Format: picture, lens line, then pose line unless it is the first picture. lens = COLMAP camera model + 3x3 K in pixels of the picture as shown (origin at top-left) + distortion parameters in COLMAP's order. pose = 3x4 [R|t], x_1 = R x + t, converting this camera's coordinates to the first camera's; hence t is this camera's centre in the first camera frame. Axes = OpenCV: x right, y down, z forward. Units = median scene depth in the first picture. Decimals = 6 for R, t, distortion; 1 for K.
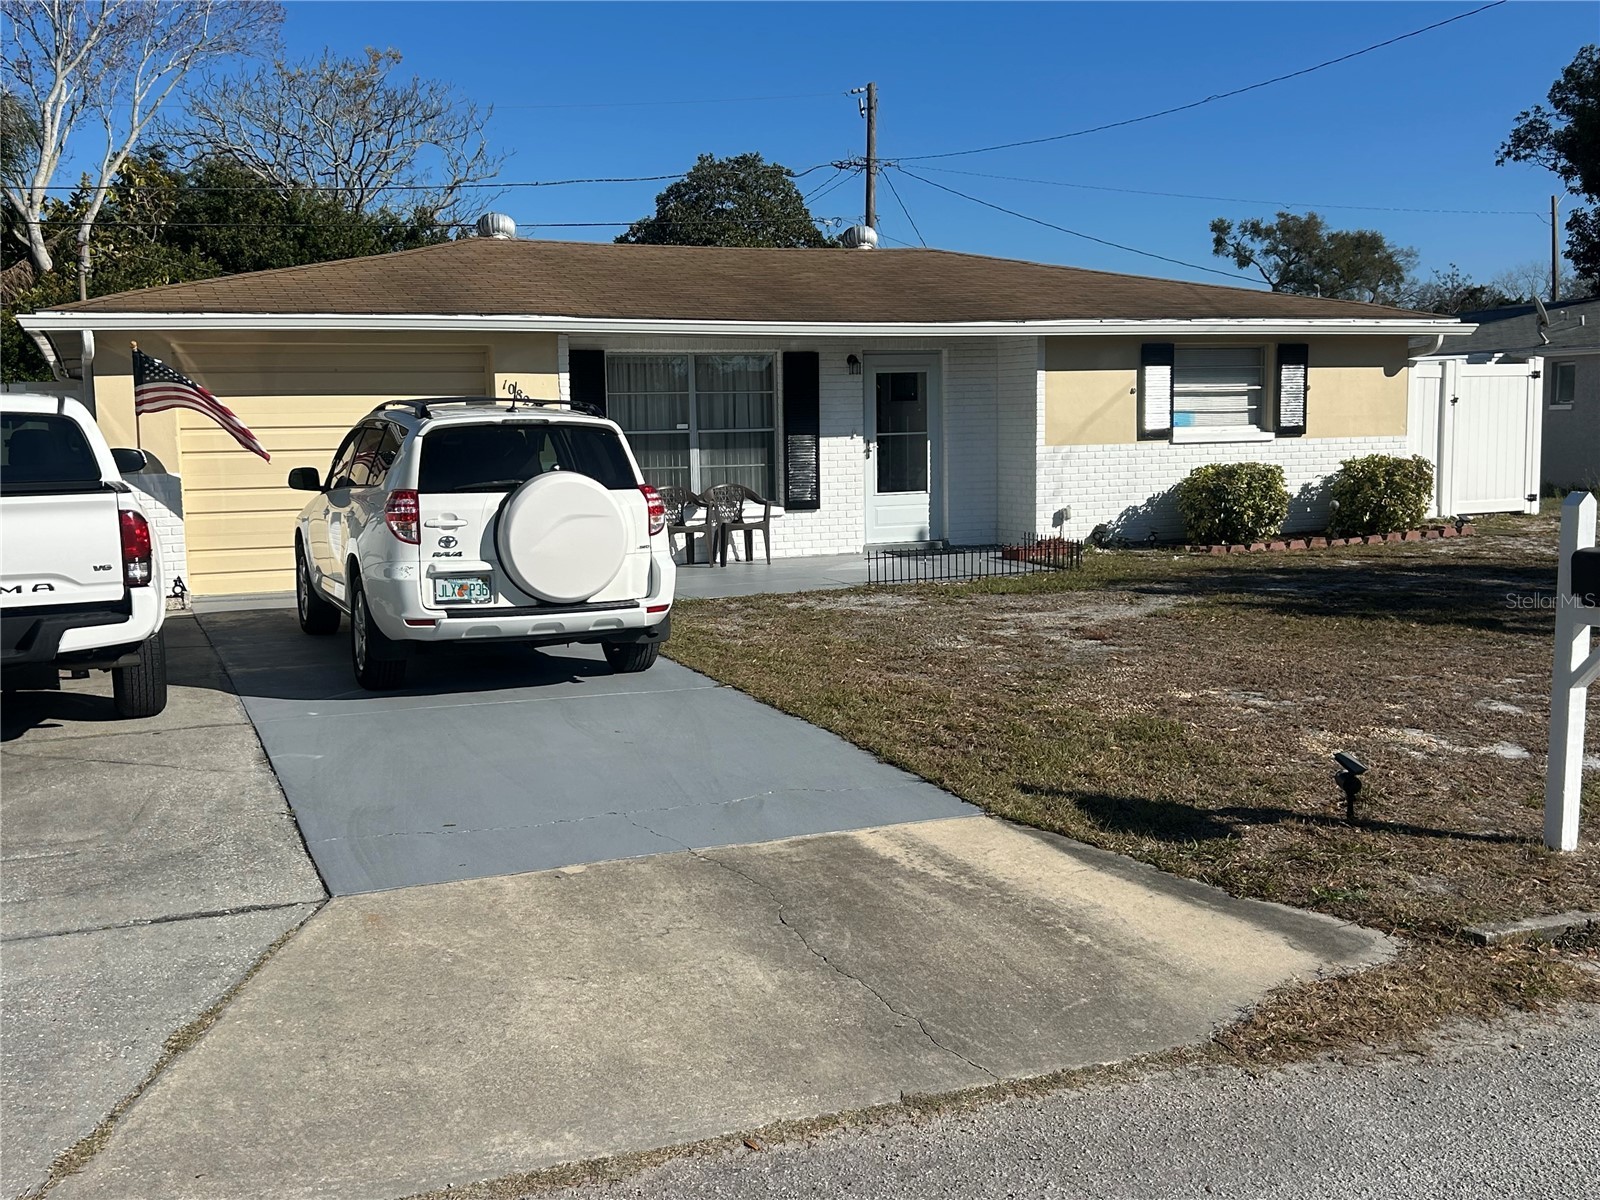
lens RADIAL K [[1688.7, 0, 800.0], [0, 1688.7, 600.0], [0, 0, 1]] dist [-0.009326, -0.014186]
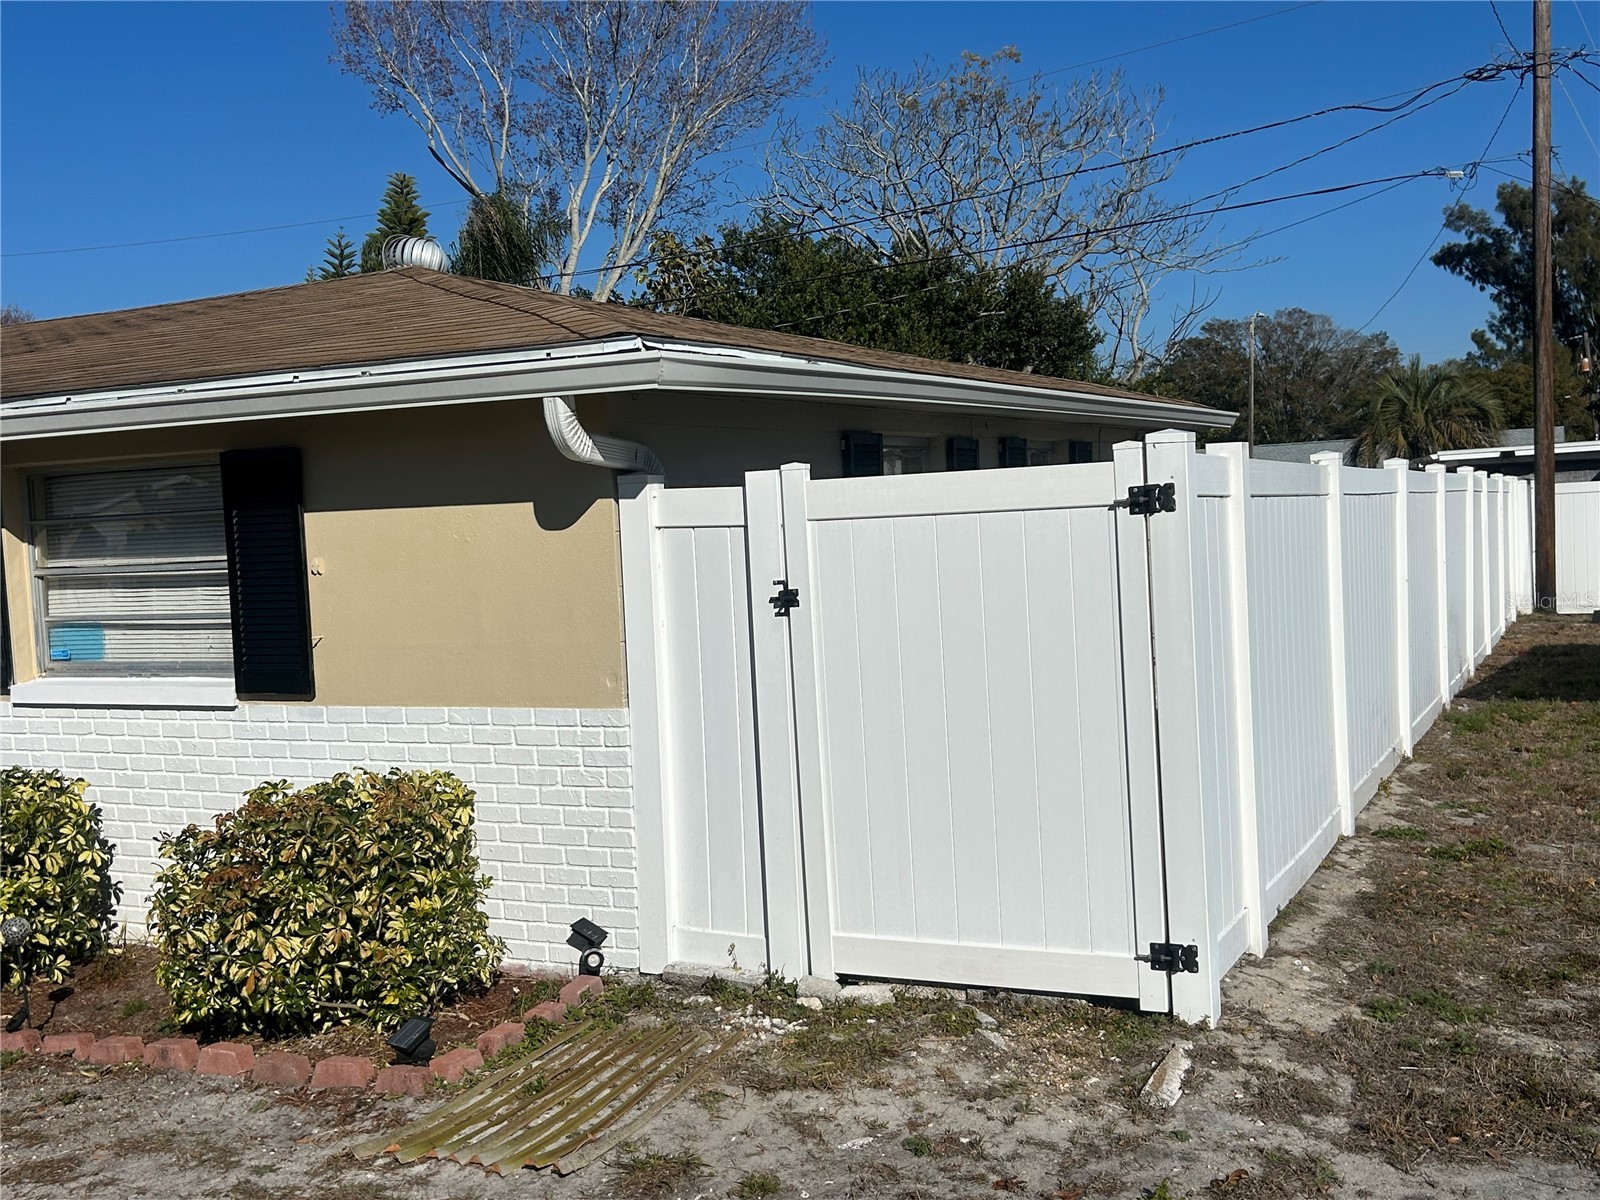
lens RADIAL K [[1688.7, 0, 800.0], [0, 1688.7, 600.0], [0, 0, 1]] dist [-0.009326, -0.014186]
pose [[0.656506, 0.033477, -0.753578, 0.607869], [-0.042300, 0.999077, 0.007531, -0.119426], [0.753134, 0.026932, 0.657316, 0.796225]]
